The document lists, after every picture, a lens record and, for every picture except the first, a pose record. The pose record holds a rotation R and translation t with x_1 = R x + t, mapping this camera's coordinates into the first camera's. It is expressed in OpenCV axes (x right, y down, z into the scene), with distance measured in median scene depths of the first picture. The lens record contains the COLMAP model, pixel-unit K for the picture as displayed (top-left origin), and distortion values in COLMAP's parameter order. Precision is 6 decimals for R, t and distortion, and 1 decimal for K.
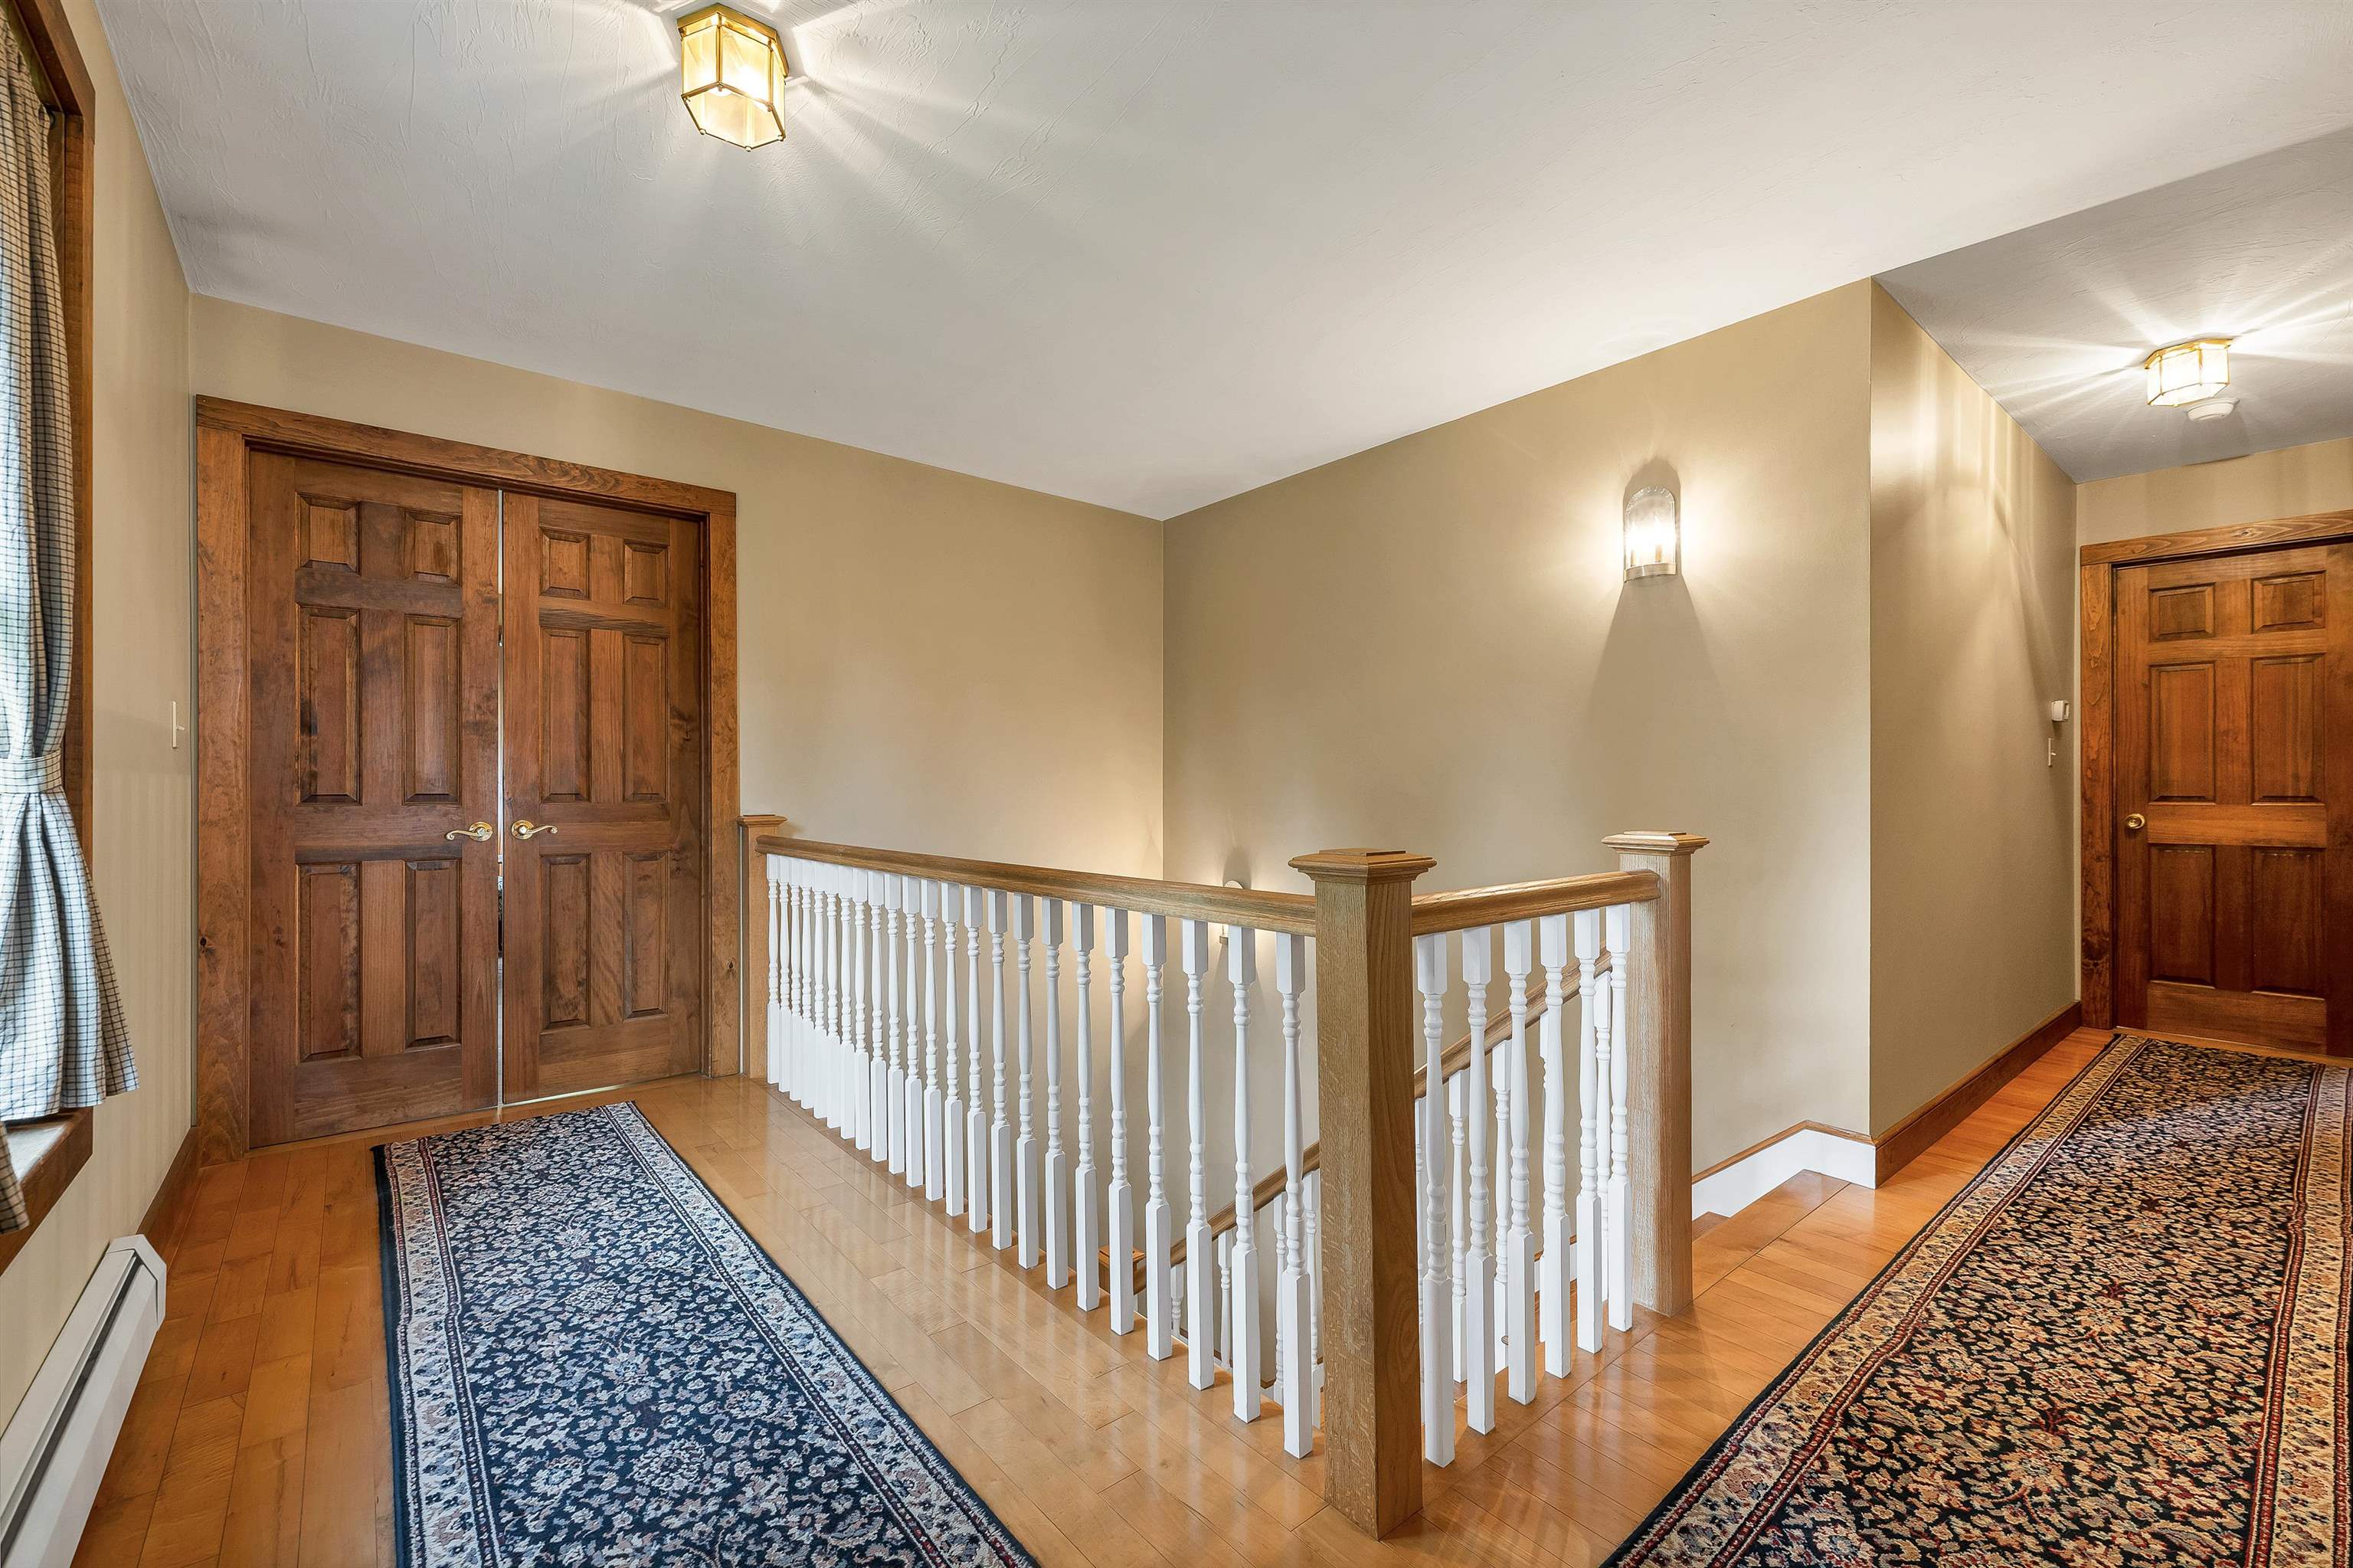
lens RADIAL K [[982.2, 0, 1181.2], [0, 982.2, 785.2], [0, 0, 1]] dist [0.005264, 0.000181]
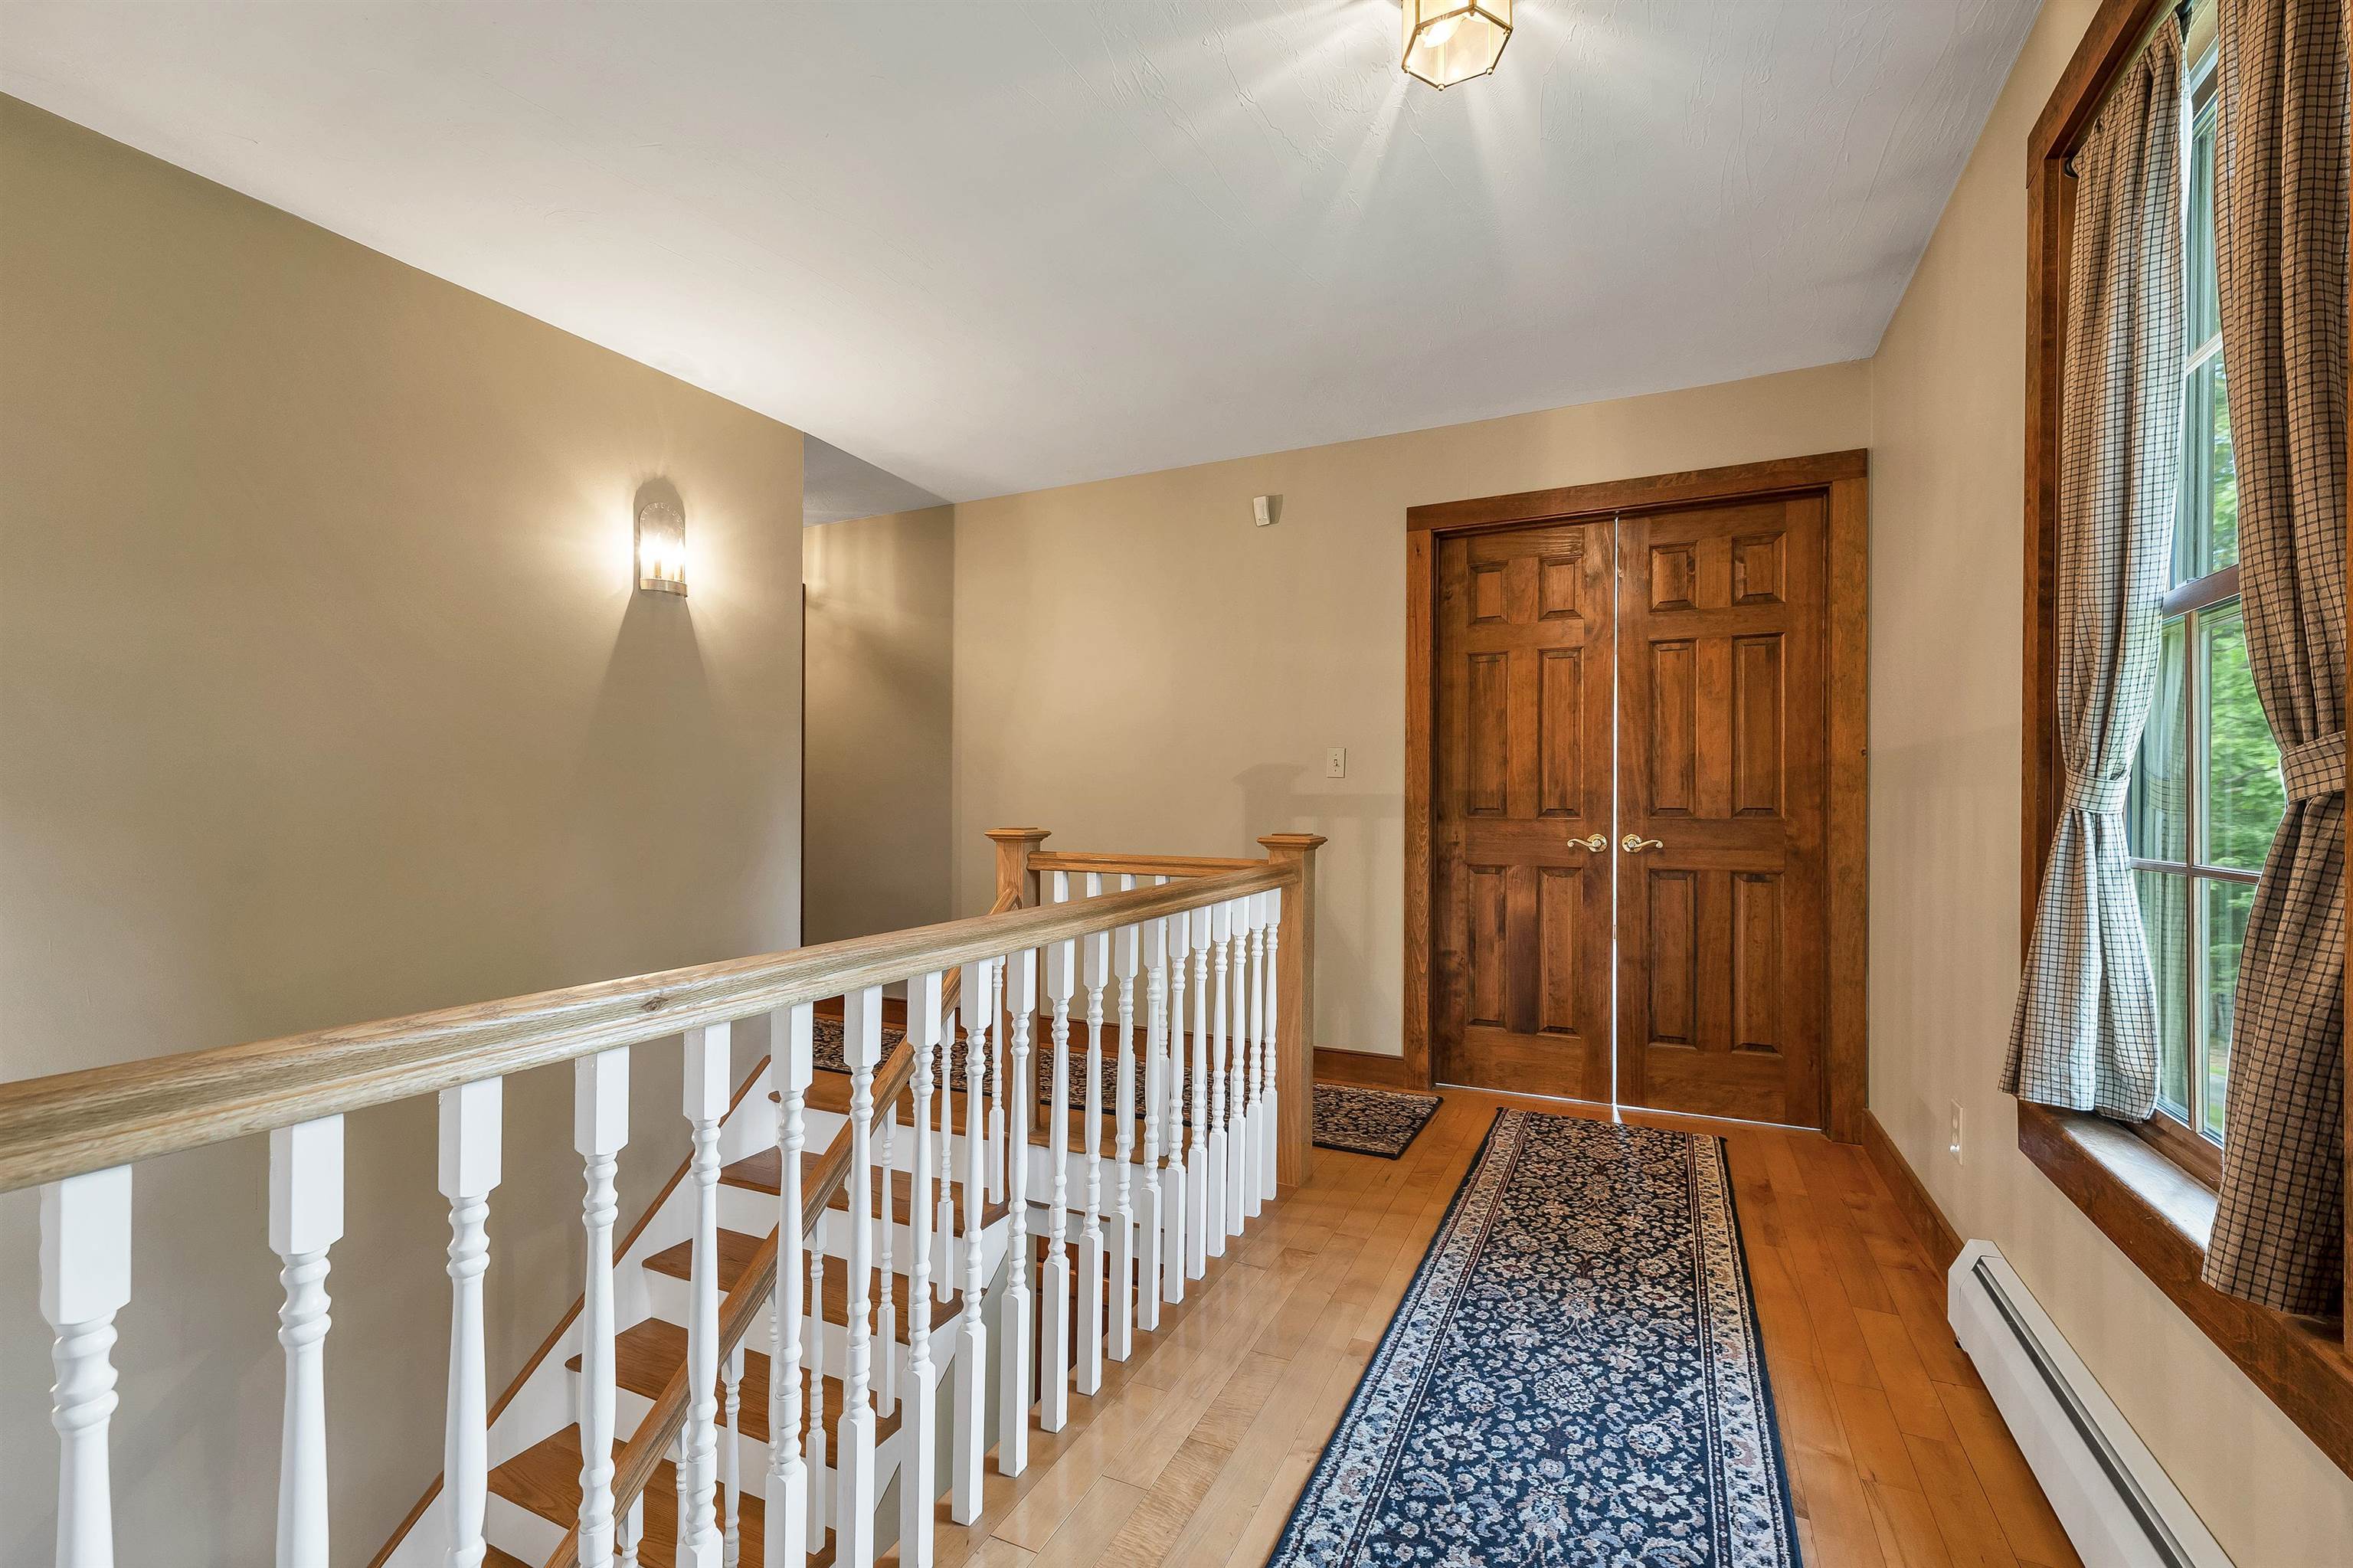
lens RADIAL K [[982.2, 0, 1181.1], [0, 982.2, 794.1], [0, 0, 1]] dist [0.005264, 0.000181]
pose [[-0.409448, 0.002948, 0.912329, -1.320248], [-0.005643, 0.999967, -0.005764, 0.003751], [-0.912316, -0.007508, -0.409418, 1.796419]]
